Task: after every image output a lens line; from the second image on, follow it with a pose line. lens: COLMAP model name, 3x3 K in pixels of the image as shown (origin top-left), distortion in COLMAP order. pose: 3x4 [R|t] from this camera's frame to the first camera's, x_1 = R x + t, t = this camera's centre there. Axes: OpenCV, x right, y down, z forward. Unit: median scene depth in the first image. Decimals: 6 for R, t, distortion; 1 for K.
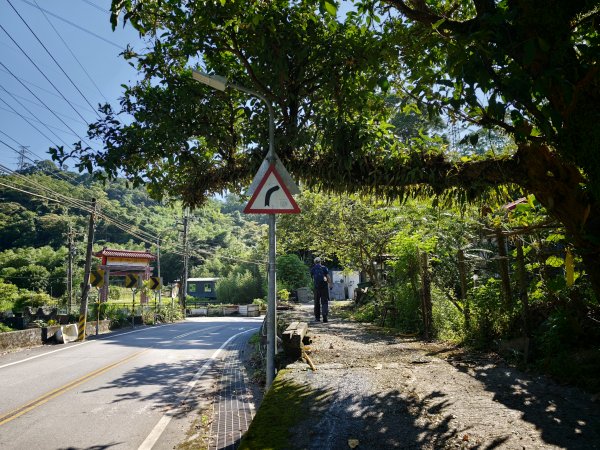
lens RADIAL K [[400.6, 0, 293.5], [0, 400.6, 219.1], [0, 0, 1]] dist [0.006313, -0.008452]
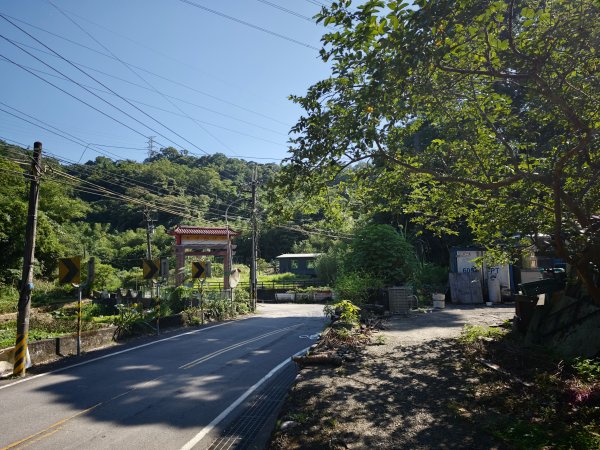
lens RADIAL K [[400.6, 0, 299.4], [0, 400.6, 222.5], [0, 0, 1]] dist [0.006313, -0.008452]
pose [[0.964711, -0.034715, -0.261014, 0.128123], [0.054185, 0.996228, 0.067771, 0.149895], [0.257677, -0.079523, 0.962953, 1.548888]]
